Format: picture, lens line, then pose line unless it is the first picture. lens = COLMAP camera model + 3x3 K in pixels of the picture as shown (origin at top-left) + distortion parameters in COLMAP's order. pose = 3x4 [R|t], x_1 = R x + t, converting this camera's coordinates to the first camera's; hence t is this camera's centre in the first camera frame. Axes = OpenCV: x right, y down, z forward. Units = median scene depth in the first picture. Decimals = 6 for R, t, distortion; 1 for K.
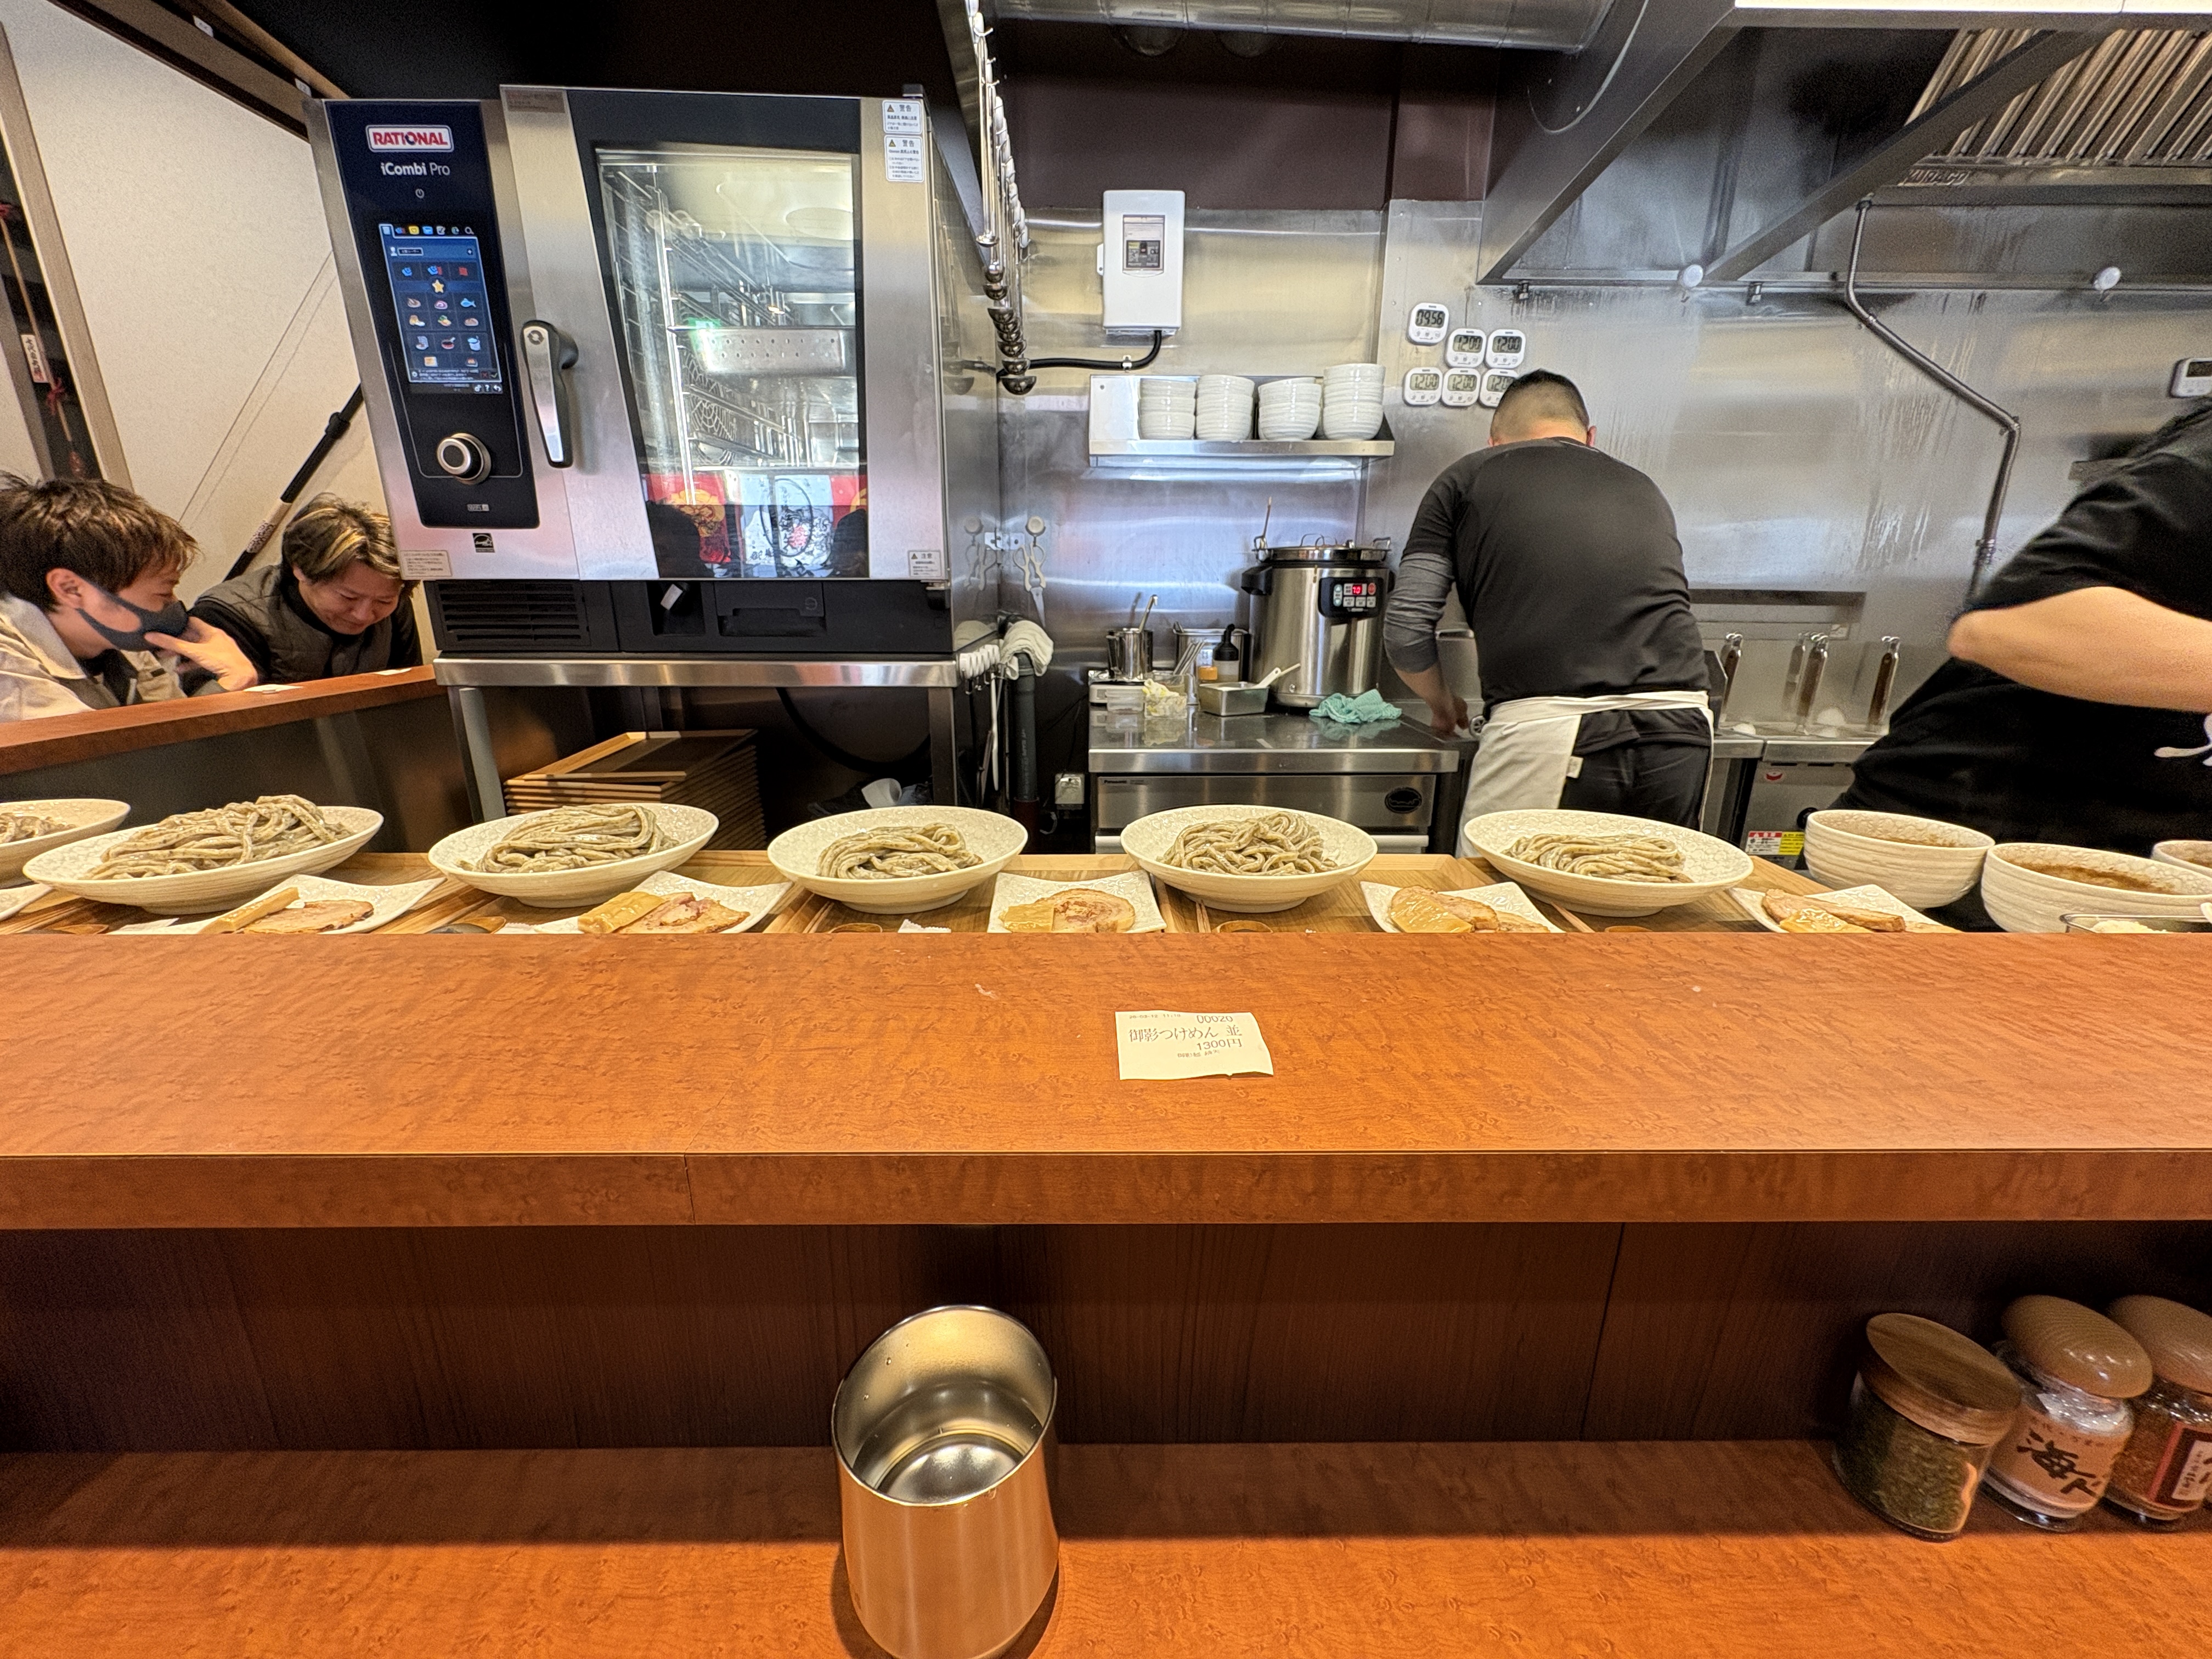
lens RADIAL K [[882.3, 0, 1106.0], [0, 882.3, 829.5], [0, 0, 1]] dist [-0.000841, -0.000081]
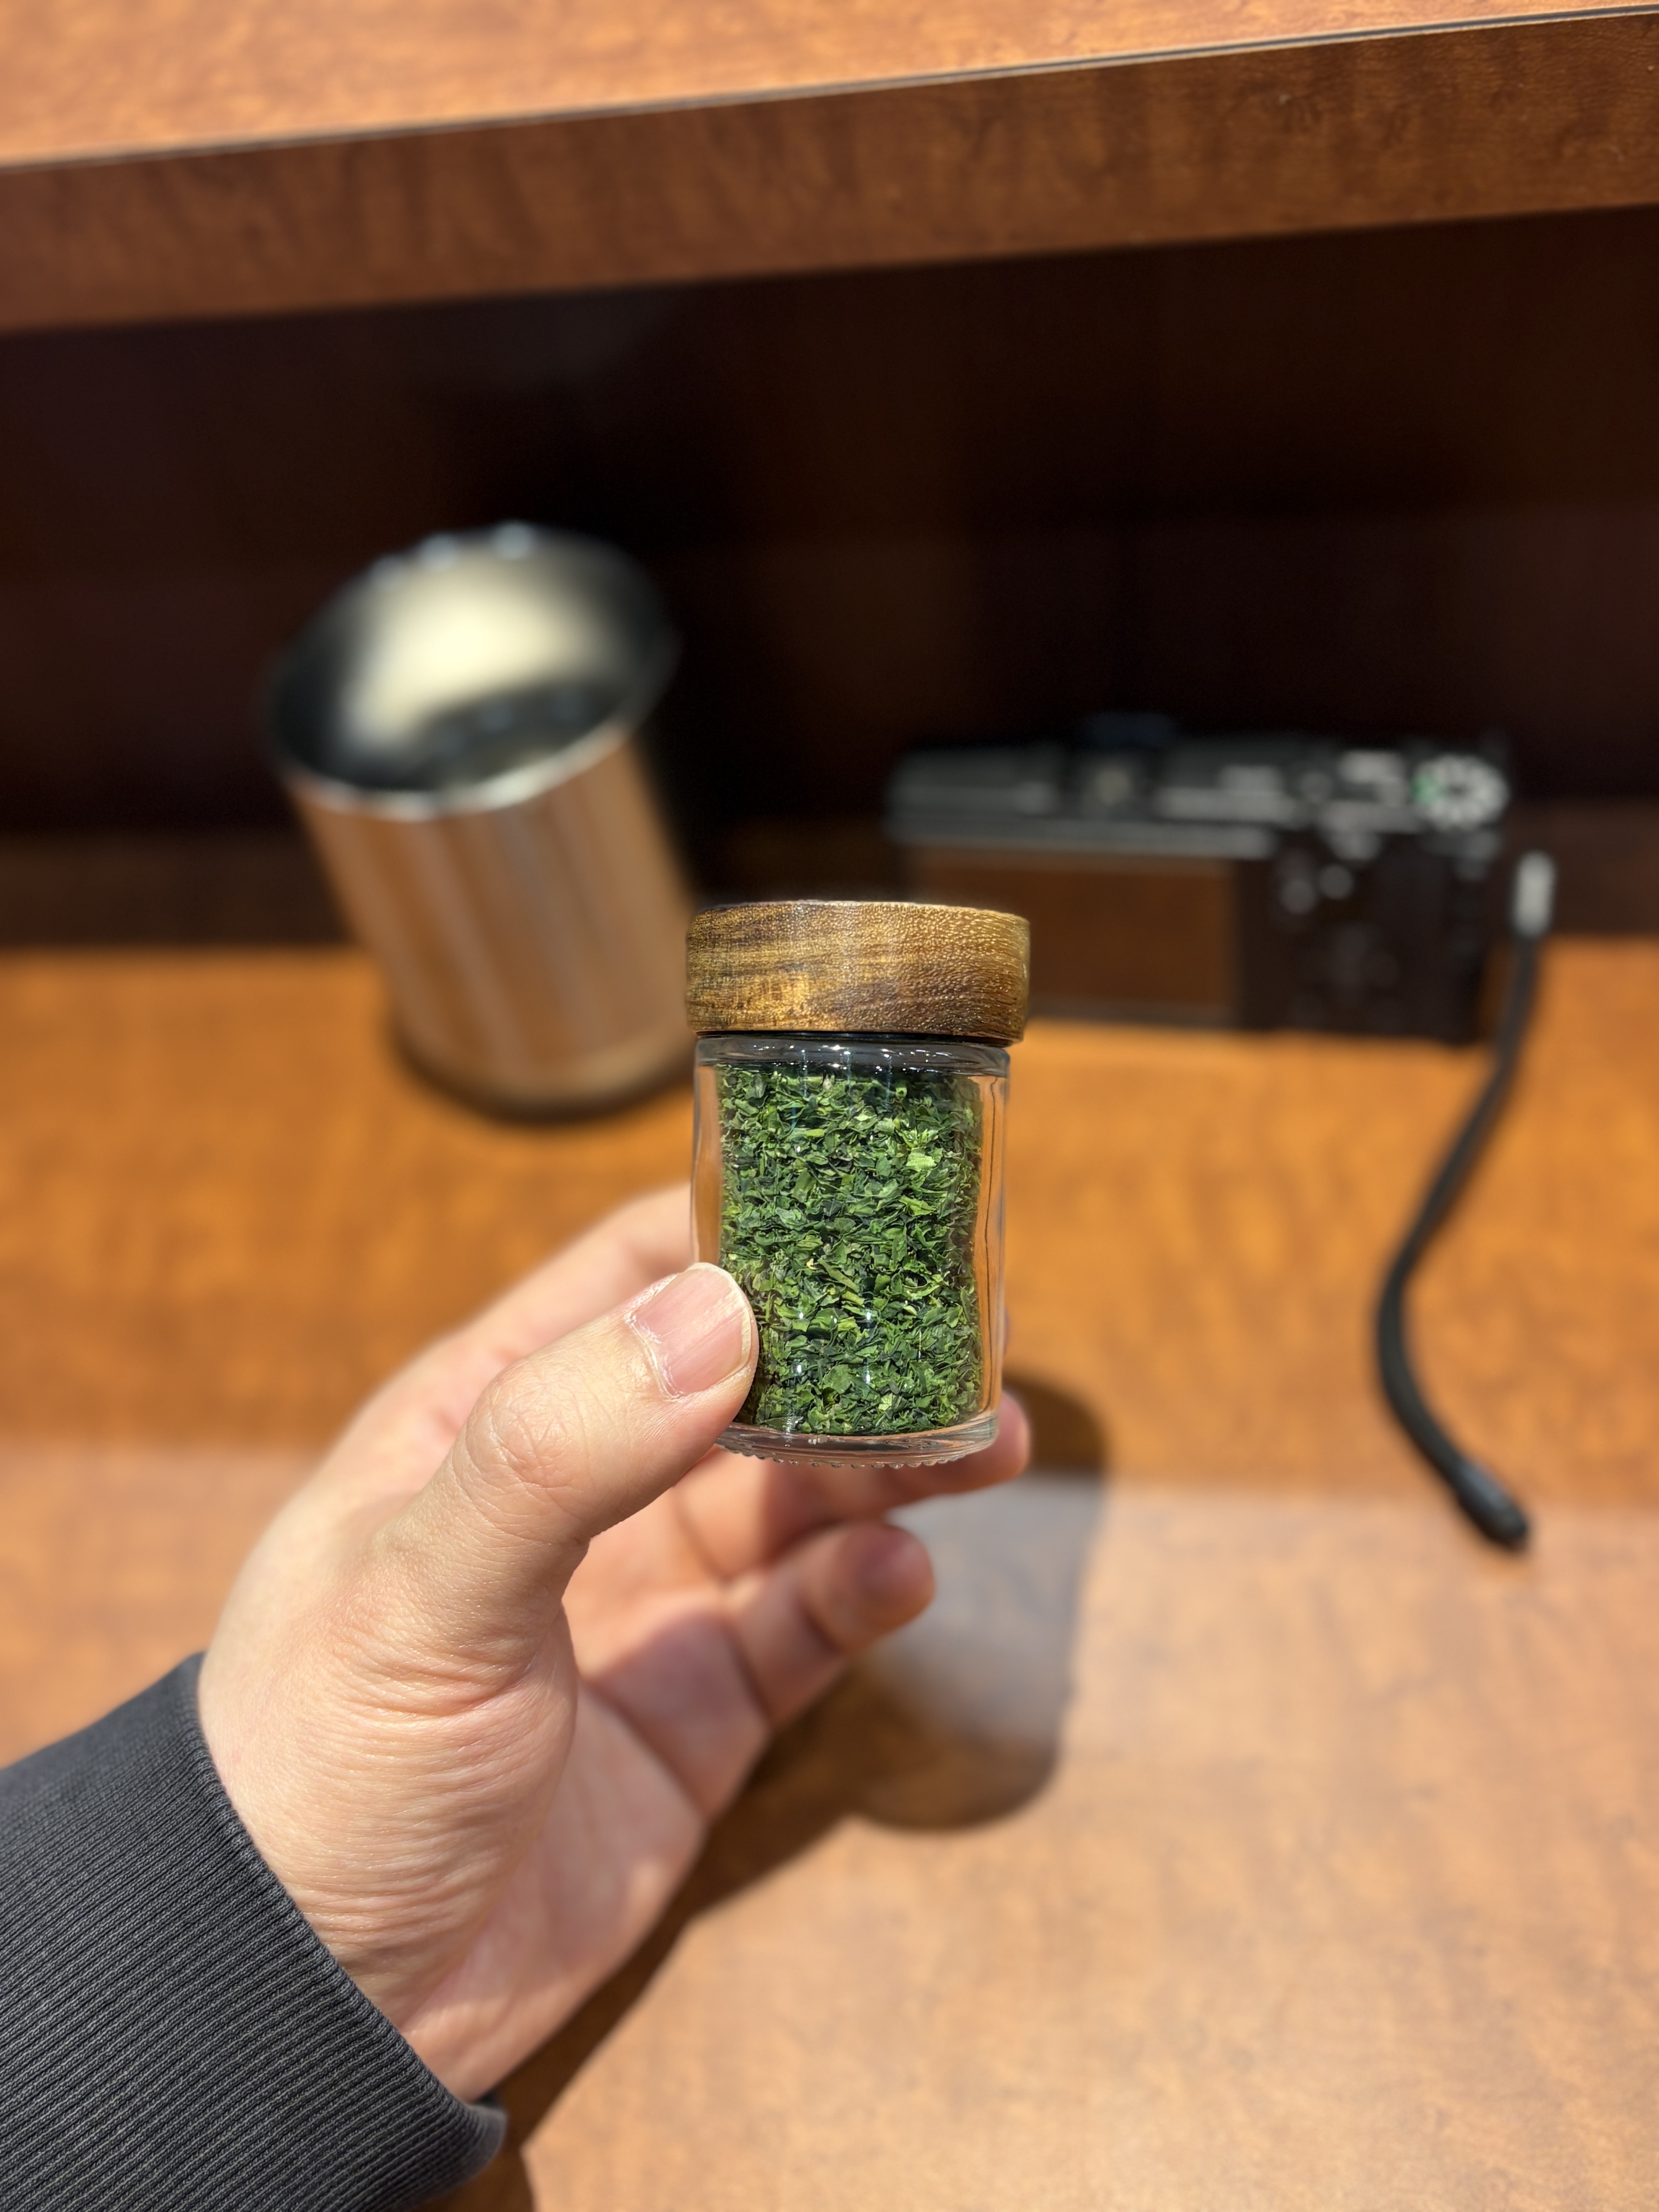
lens RADIAL K [[2147.0, 0, 829.5], [0, 2147.0, 1106.0], [0, 0, 1]] dist [0.009642, 0.009351]
pose [[0.976825, 0.011577, -0.213726, 0.278621], [0.107255, 0.837645, 0.535580, 0.177392], [0.185227, -0.546092, 0.816991, -0.134950]]
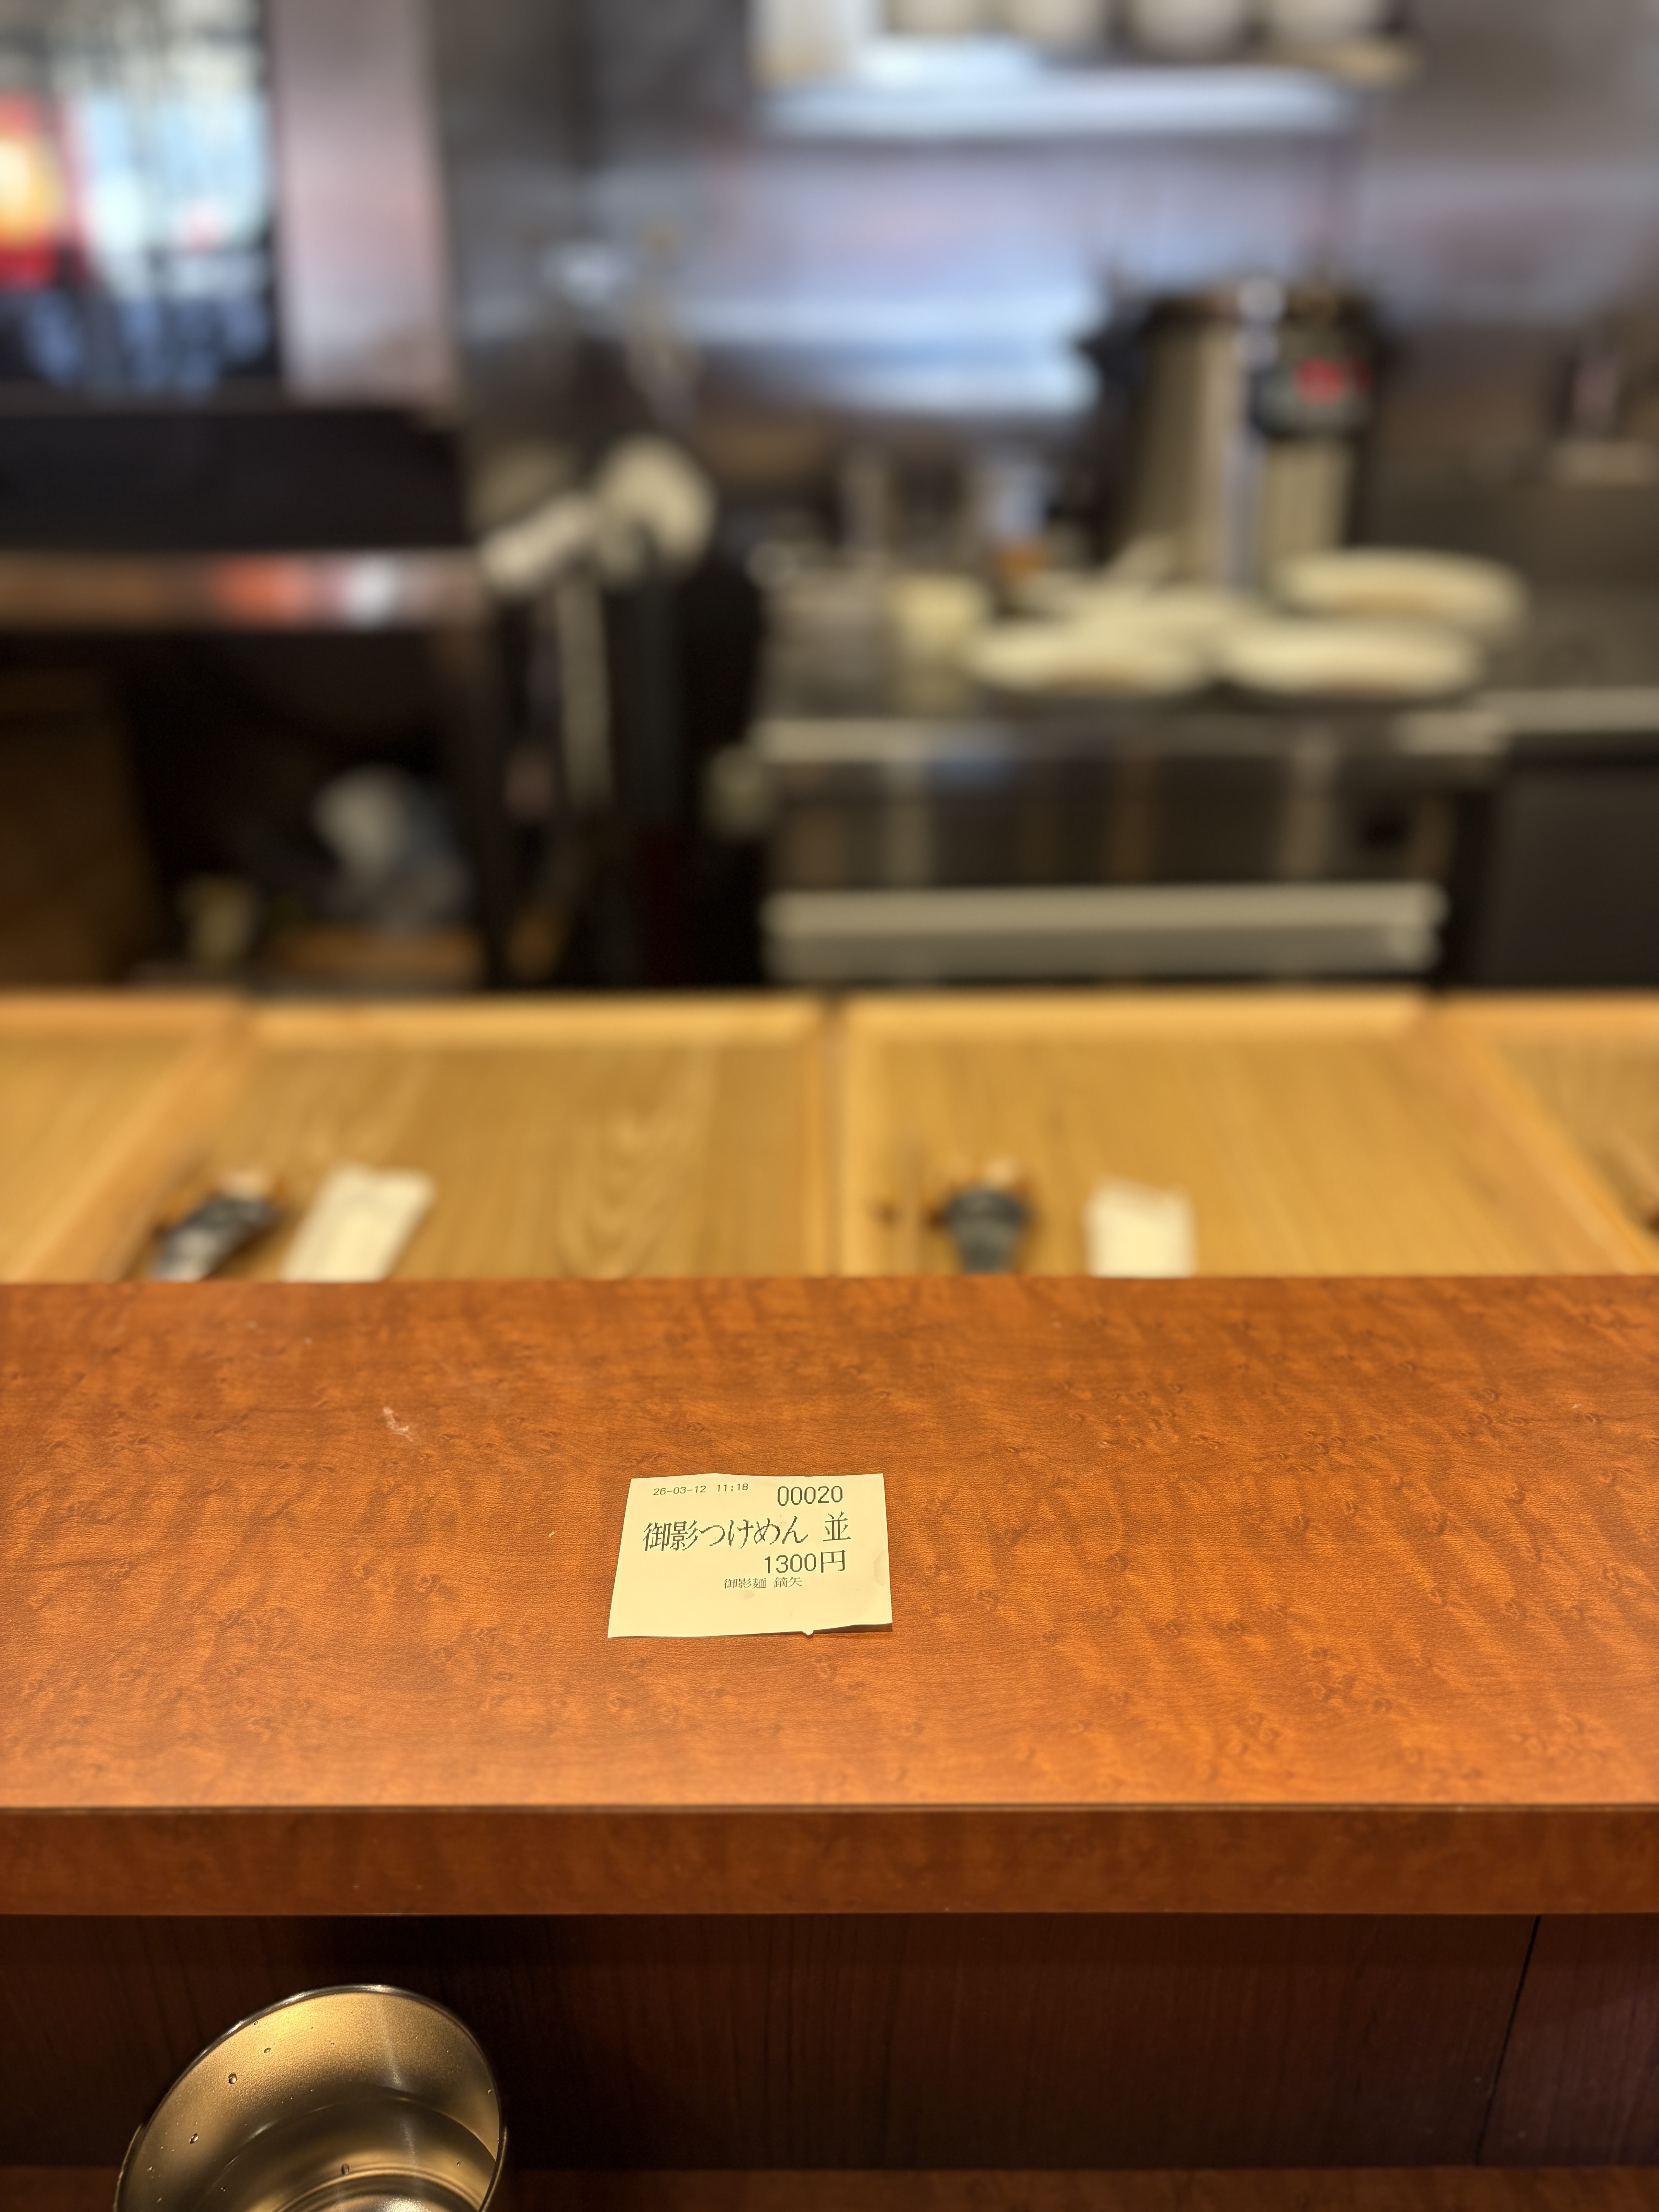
lens RADIAL K [[1699.2, 0, 829.5], [0, 1699.2, 1106.0], [0, 0, 1]] dist [0.001951, 0.008571]
pose [[0.999807, -0.004677, -0.019089, 0.162771], [0.007866, 0.985316, 0.170560, -0.202542], [0.018011, -0.170677, 0.985162, 0.022499]]
